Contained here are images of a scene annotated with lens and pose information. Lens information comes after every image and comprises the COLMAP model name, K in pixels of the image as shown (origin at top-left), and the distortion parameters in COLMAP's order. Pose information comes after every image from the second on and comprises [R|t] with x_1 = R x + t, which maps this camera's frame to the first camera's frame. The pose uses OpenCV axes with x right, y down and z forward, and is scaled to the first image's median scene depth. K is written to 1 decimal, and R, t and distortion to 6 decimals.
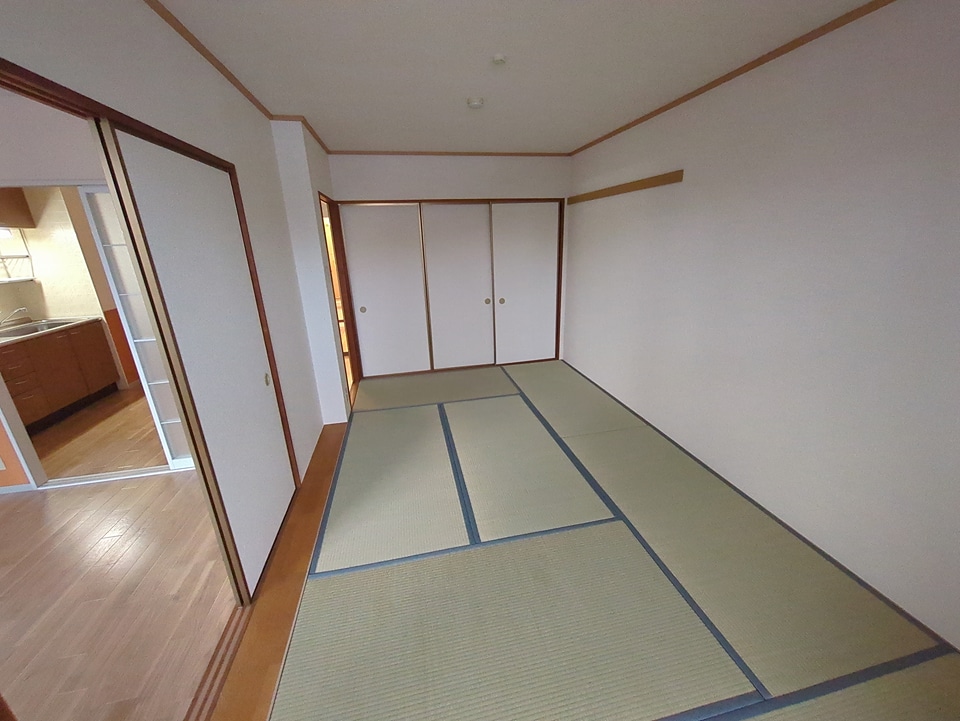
lens RADIAL K [[380.8, 0, 480.0], [0, 380.8, 360.5], [0, 0, 1]] dist [-0.001582, 0.000085]
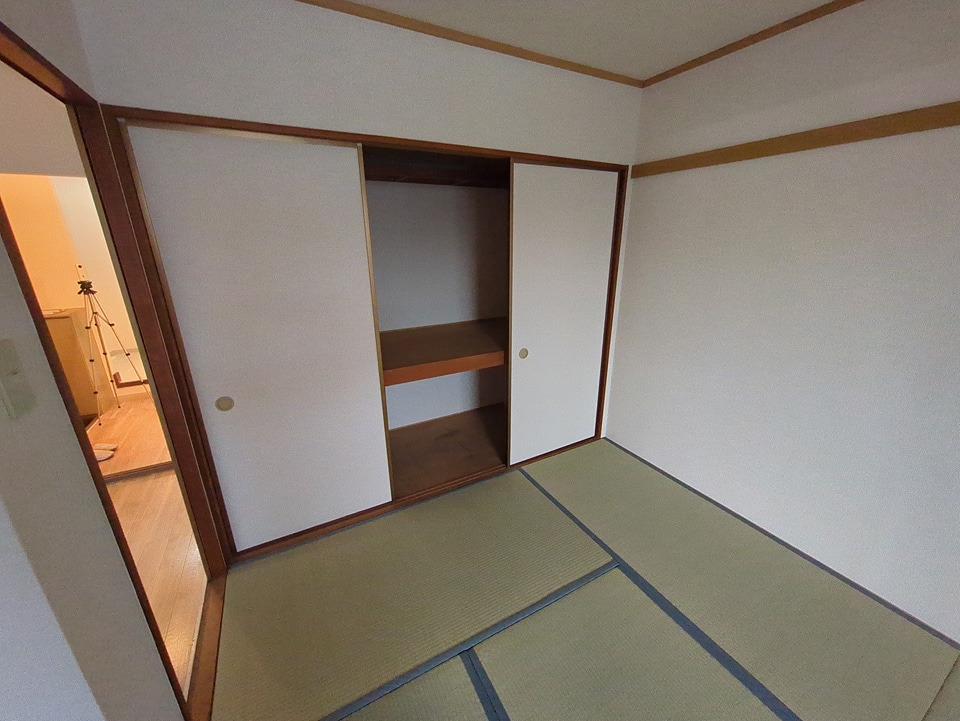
lens RADIAL K [[379.4, 0, 478.8], [0, 379.4, 359.3], [0, 0, 1]] dist [0.001220, 0.000102]
pose [[0.956465, -0.062572, 0.285059, -0.171177], [0.064879, 0.997892, 0.001352, -0.169720], [-0.284543, 0.017201, 0.958509, 0.570151]]
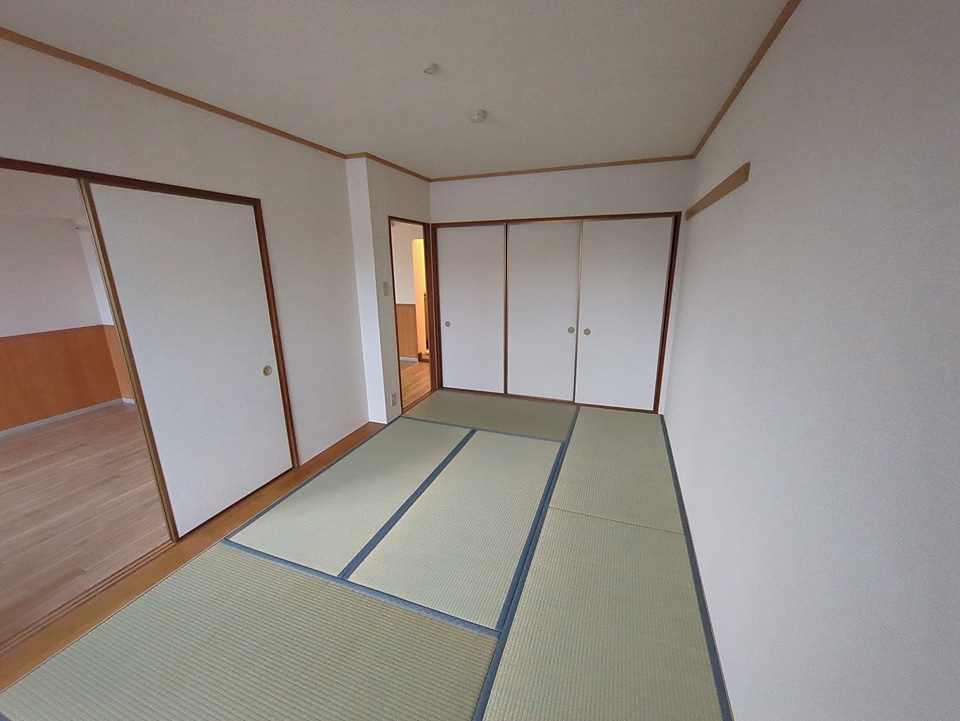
lens RADIAL K [[379.4, 0, 478.8], [0, 379.4, 359.3], [0, 0, 1]] dist [0.001220, 0.000102]
pose [[0.845095, 0.156079, -0.511325, 0.335888], [-0.179572, 0.983739, 0.003491, -0.059572], [0.503555, 0.088870, 0.859380, 0.156799]]
